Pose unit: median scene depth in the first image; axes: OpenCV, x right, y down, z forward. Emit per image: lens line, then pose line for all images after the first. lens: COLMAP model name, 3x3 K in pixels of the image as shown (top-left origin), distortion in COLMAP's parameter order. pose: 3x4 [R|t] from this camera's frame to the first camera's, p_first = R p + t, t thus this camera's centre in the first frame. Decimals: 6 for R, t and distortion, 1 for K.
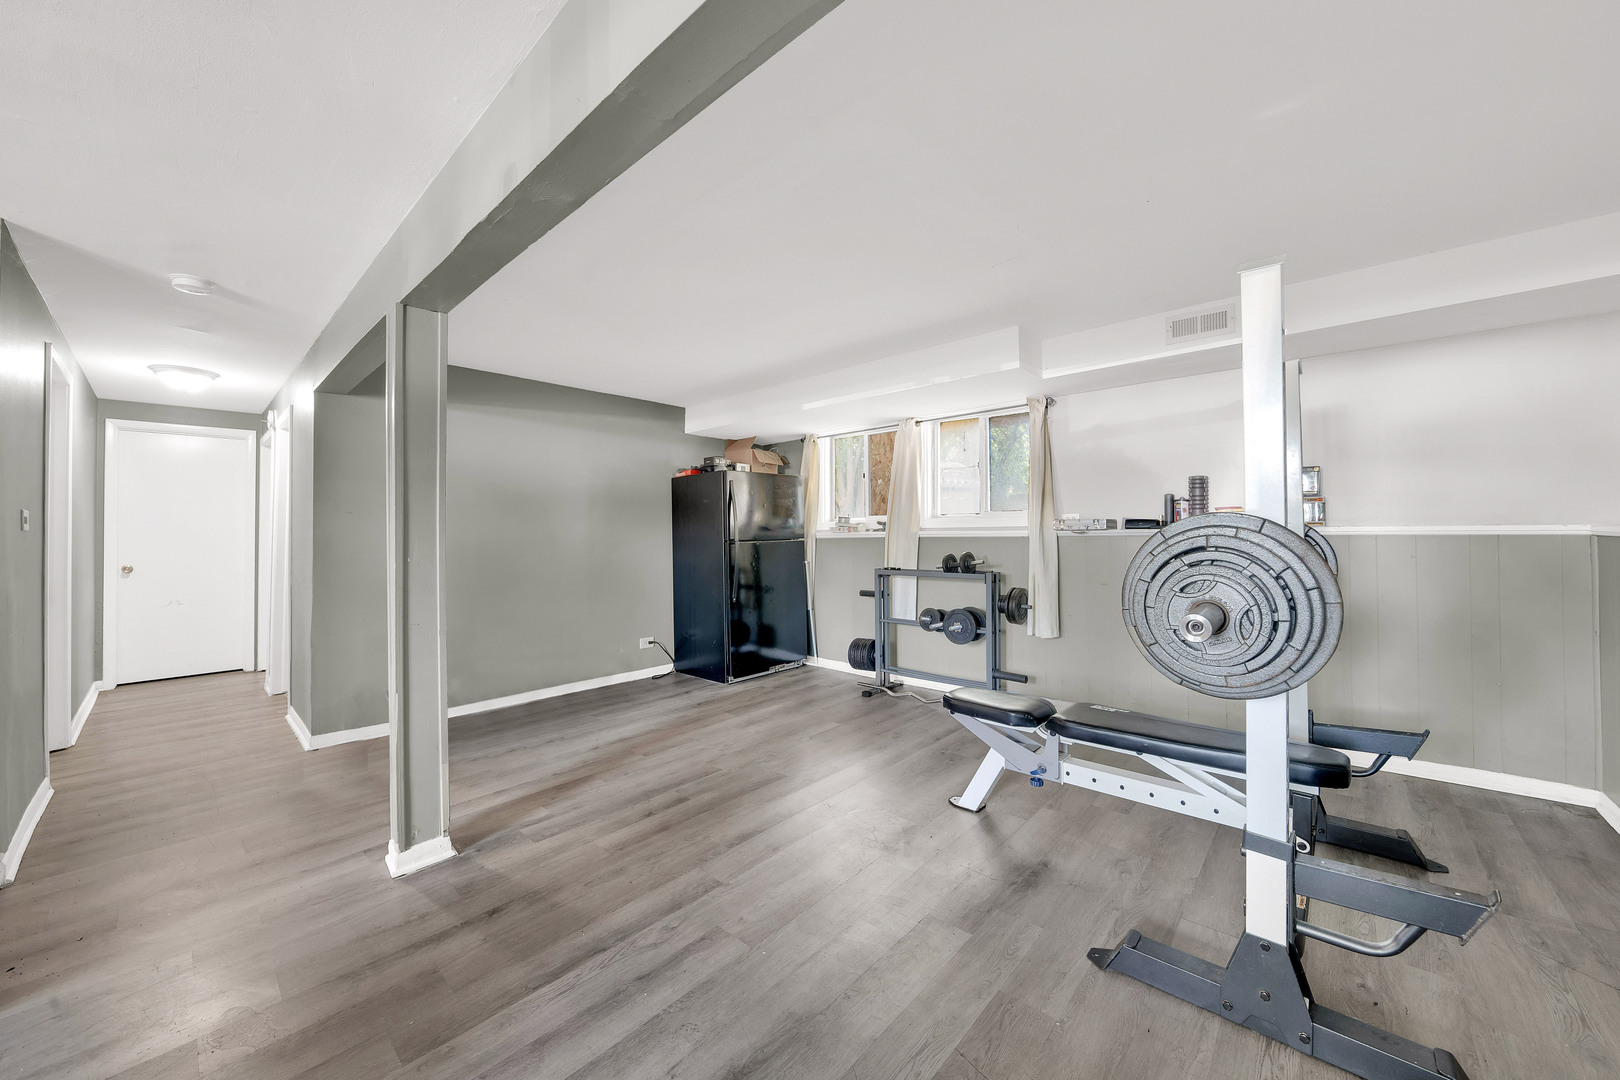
lens RADIAL K [[582.2, 0, 820.7], [0, 582.2, 517.1], [0, 0, 1]] dist [-0.015238, -0.000163]
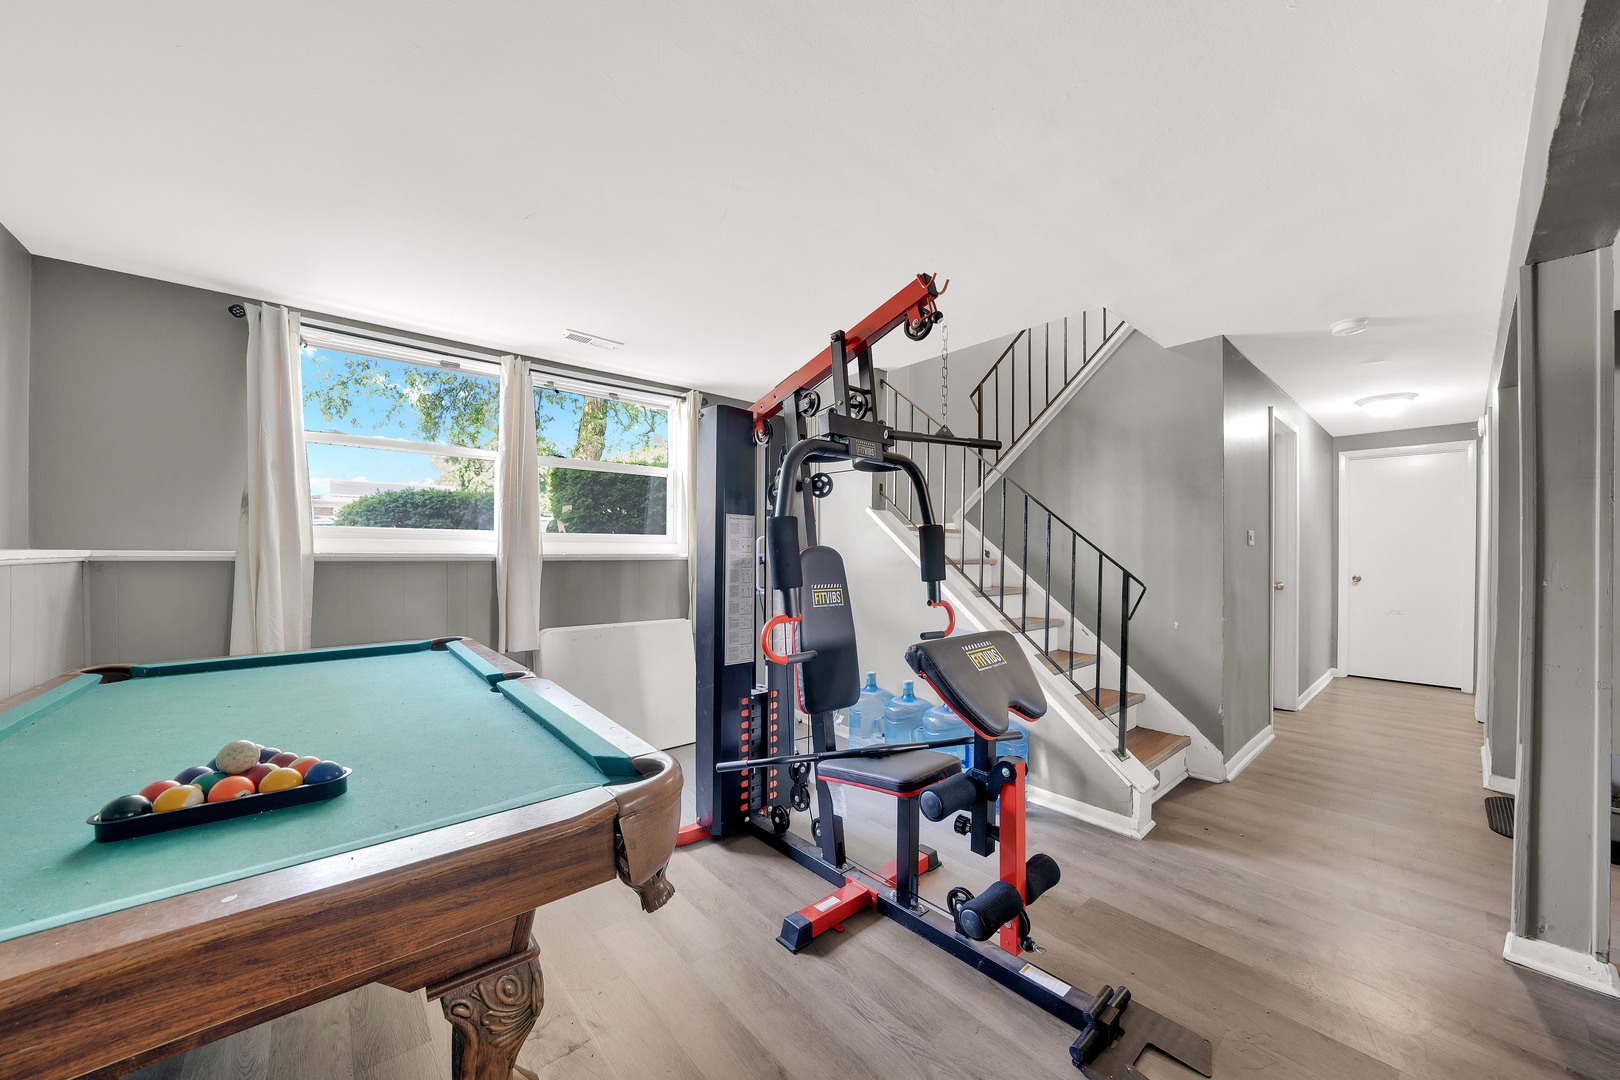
lens RADIAL K [[568.8, 0, 810.1], [0, 568.8, 554.1], [0, 0, 1]] dist [-0.028145, 0.002362]
pose [[-0.128659, 0.019253, -0.991502, 0.123997], [0.019334, 0.999670, 0.016903, 0.001375], [0.991500, -0.016995, -0.128989, 0.078240]]
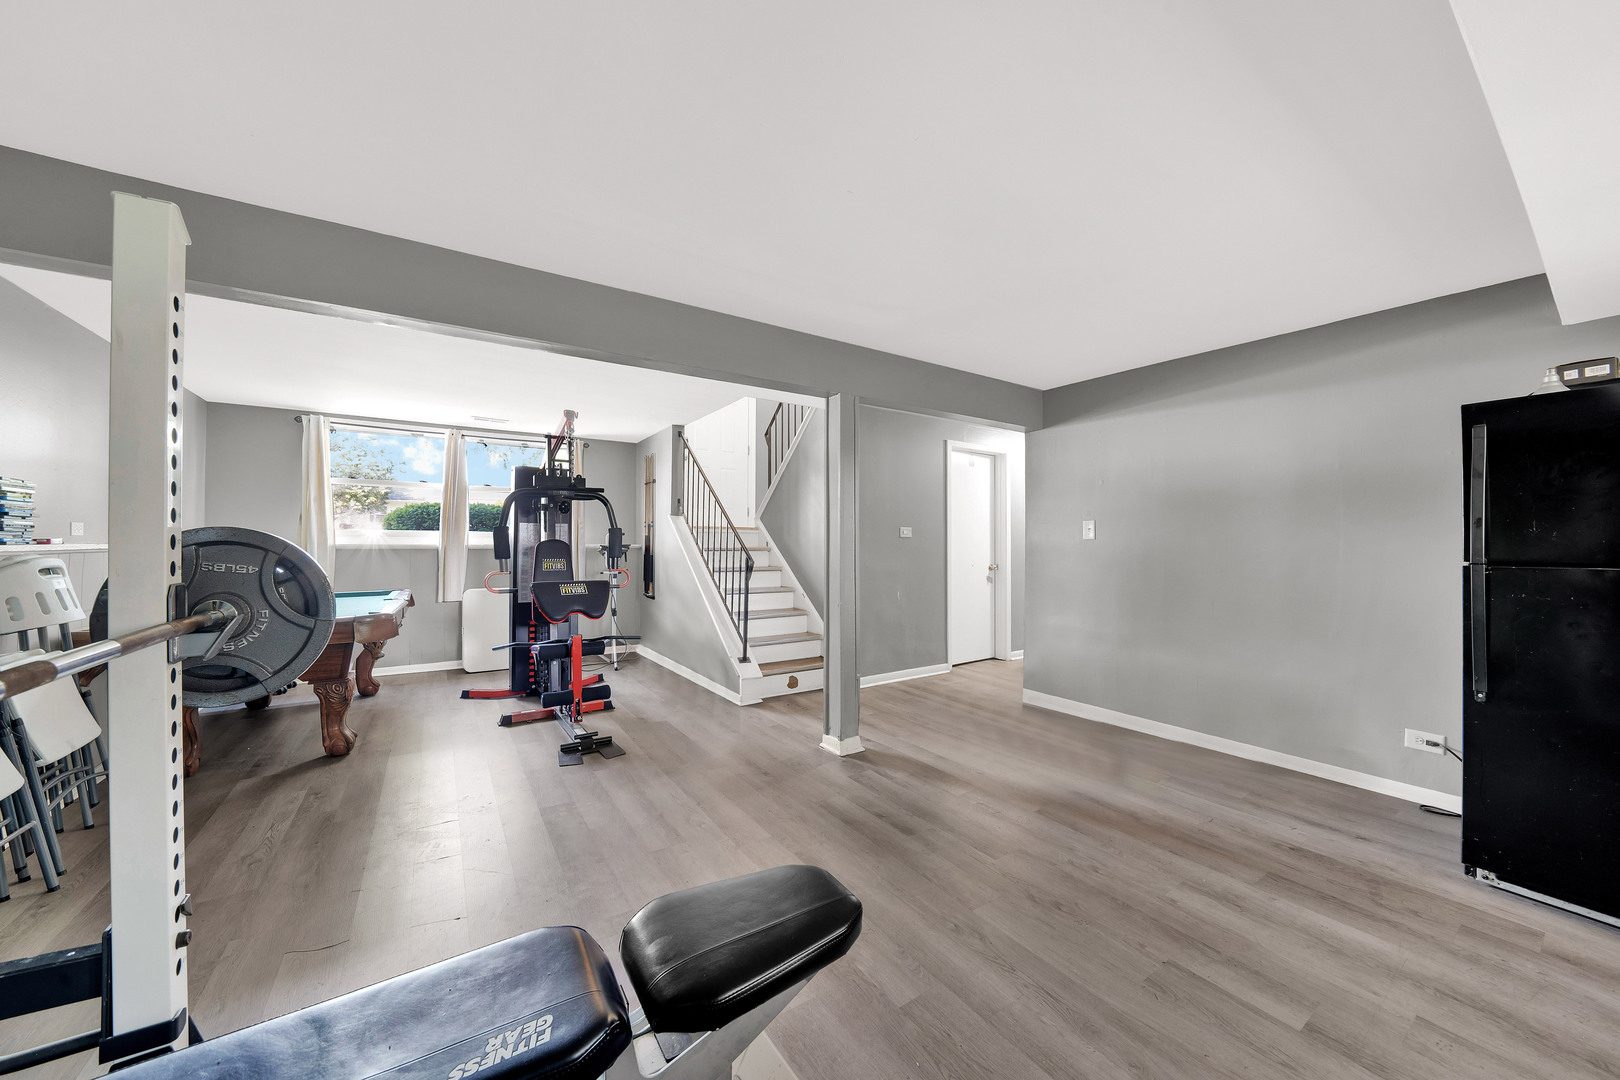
lens RADIAL K [[572.7, 0, 818.8], [0, 572.7, 540.9], [0, 0, 1]] dist [-0.027422, 0.000108]
pose [[-0.248338, 0.007319, -0.968646, 0.667312], [0.022941, 0.999735, 0.001672, 0.022030], [0.968402, -0.021807, -0.248440, 1.097975]]
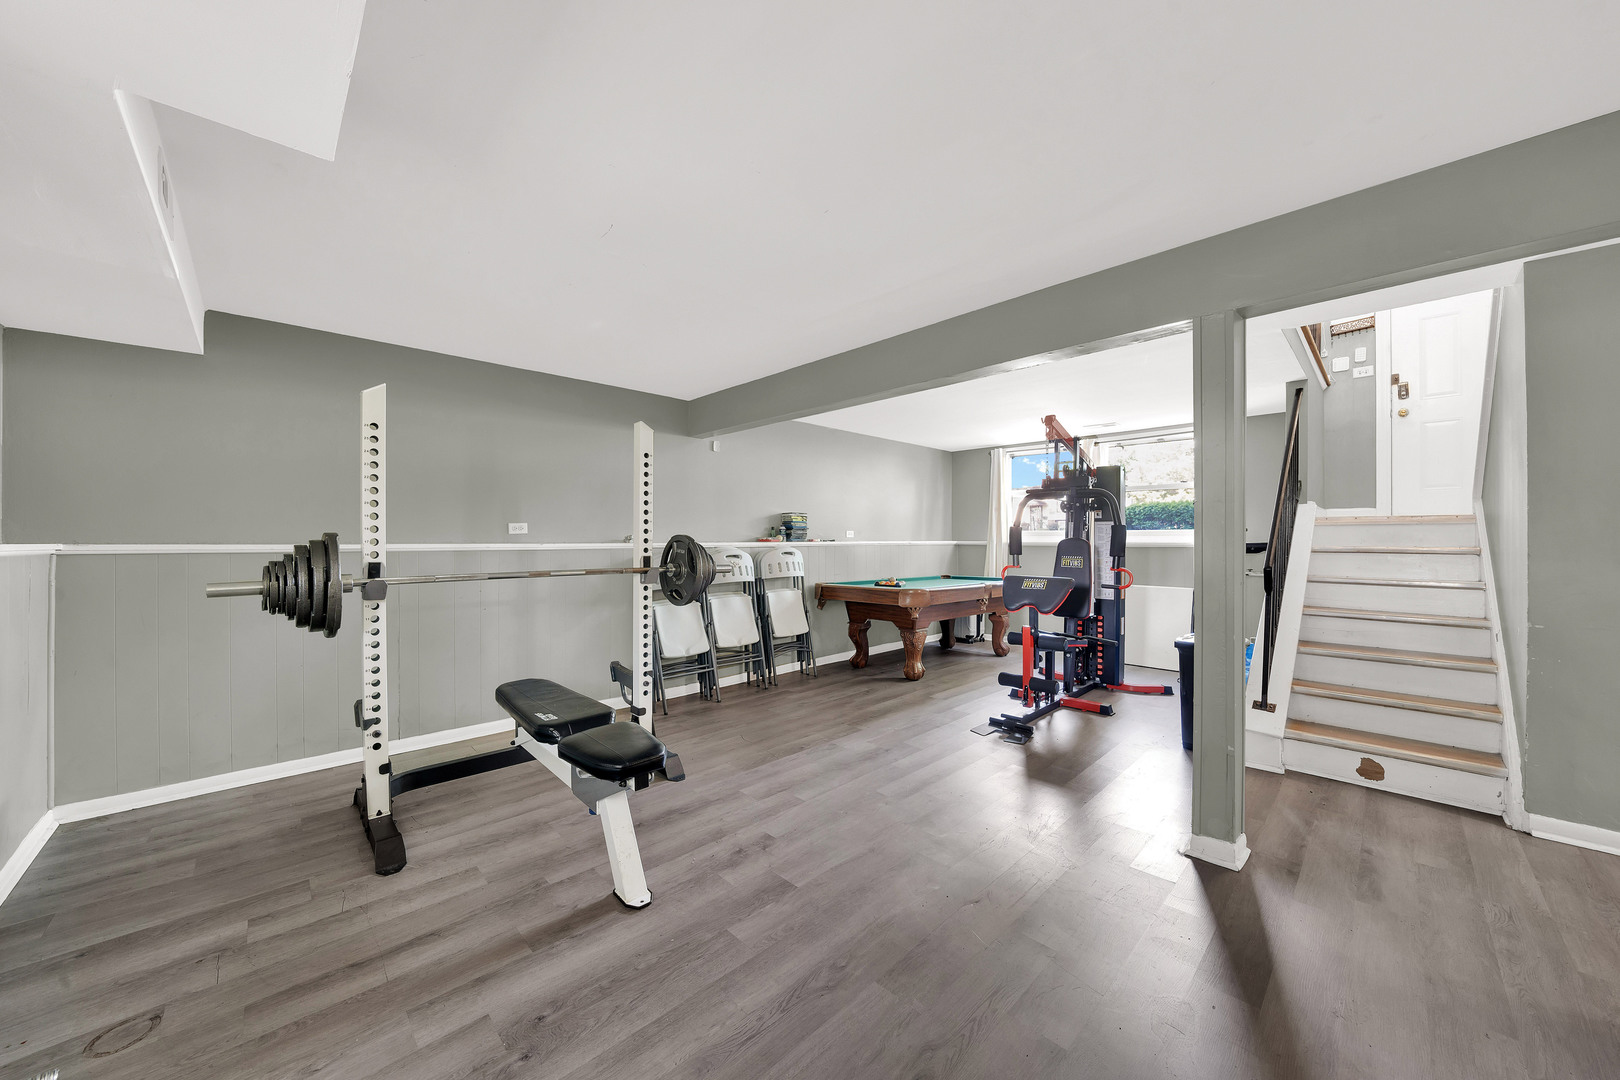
lens RADIAL K [[576.7, 0, 811.1], [0, 576.7, 537.1], [0, 0, 1]] dist [-0.029032, 0.004490]
pose [[-0.997573, 0.011496, 0.068669, -0.034855], [0.009682, 0.999597, -0.026692, 0.038889], [-0.068948, -0.025962, -0.997282, 1.703209]]
